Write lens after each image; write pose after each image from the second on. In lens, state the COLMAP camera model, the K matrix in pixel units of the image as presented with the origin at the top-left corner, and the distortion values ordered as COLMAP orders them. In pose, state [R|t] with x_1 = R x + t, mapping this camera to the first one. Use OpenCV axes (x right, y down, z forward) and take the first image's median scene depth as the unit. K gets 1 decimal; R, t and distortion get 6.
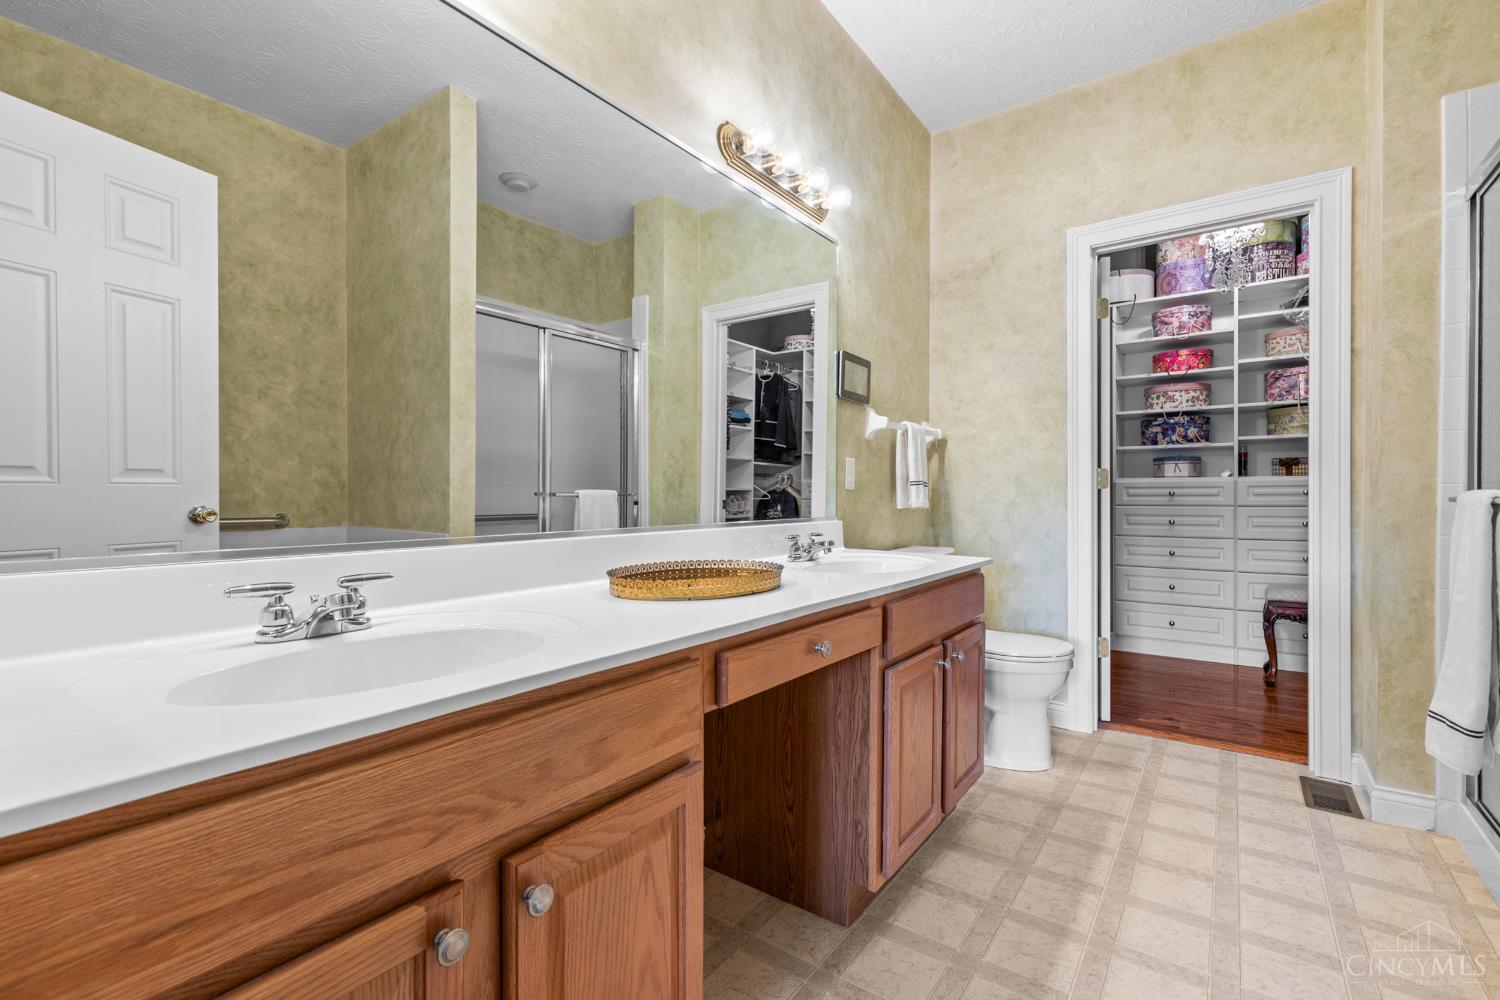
lens RADIAL K [[672.0, 0, 744.8], [0, 672.0, 495.3], [0, 0, 1]] dist [0.002621, -0.000612]
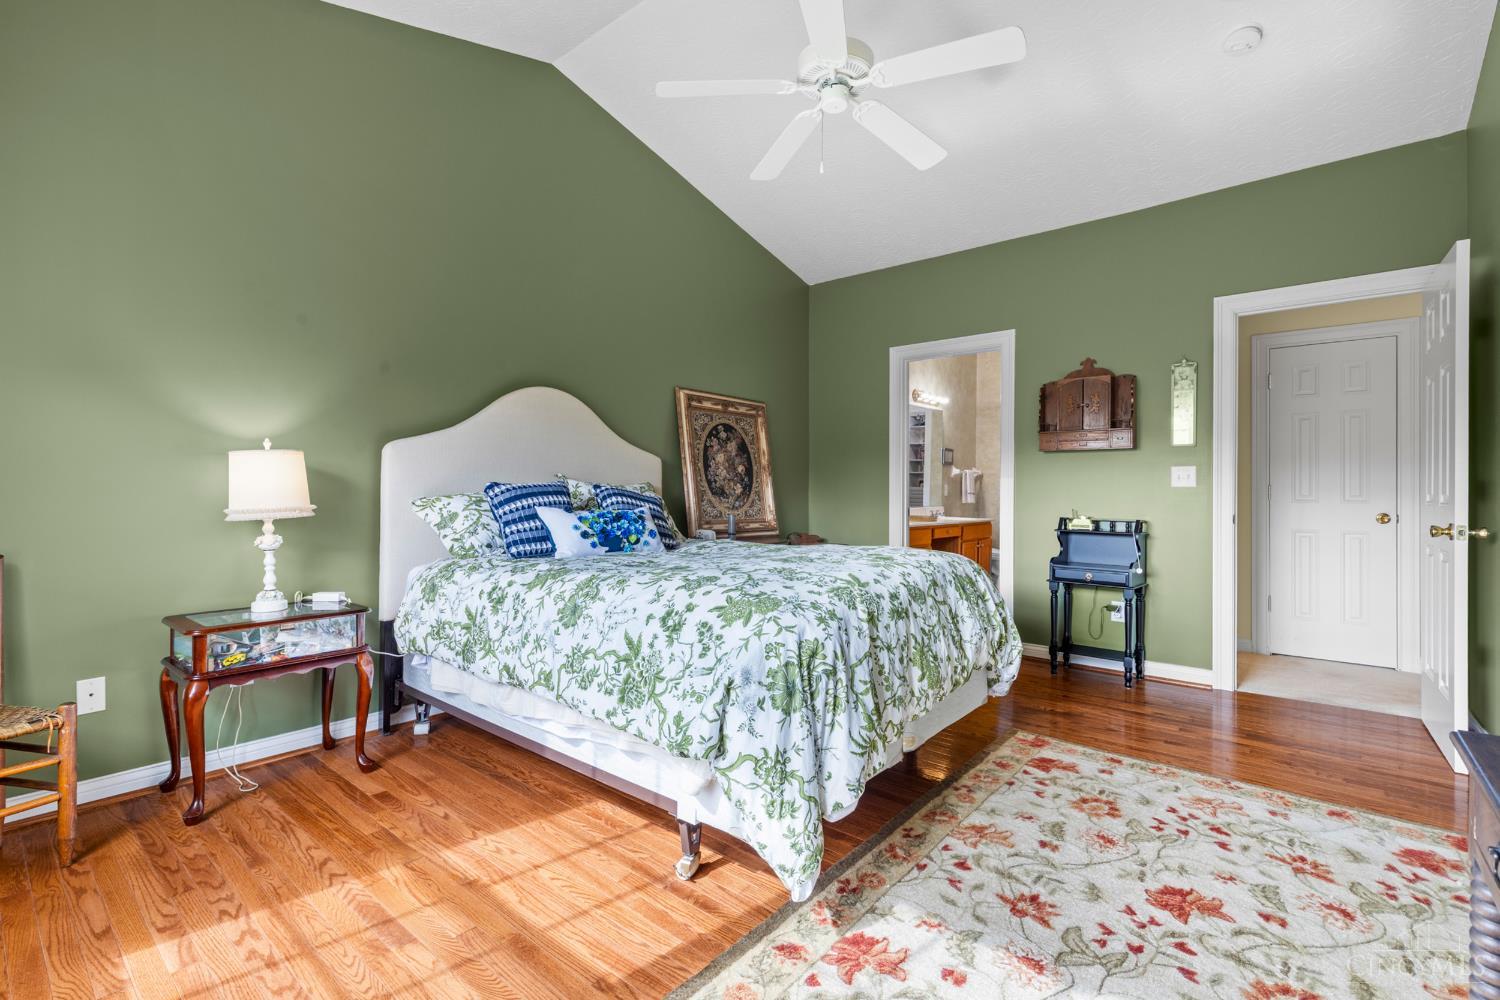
lens RADIAL K [[672.0, 0, 744.8], [0, 672.0, 495.3], [0, 0, 1]] dist [0.002621, -0.000612]
pose [[0.997516, 0.004571, -0.070290, -0.448062], [-0.004269, 0.999981, 0.004445, -0.019270], [0.070309, -0.004134, 0.997517, -1.716619]]
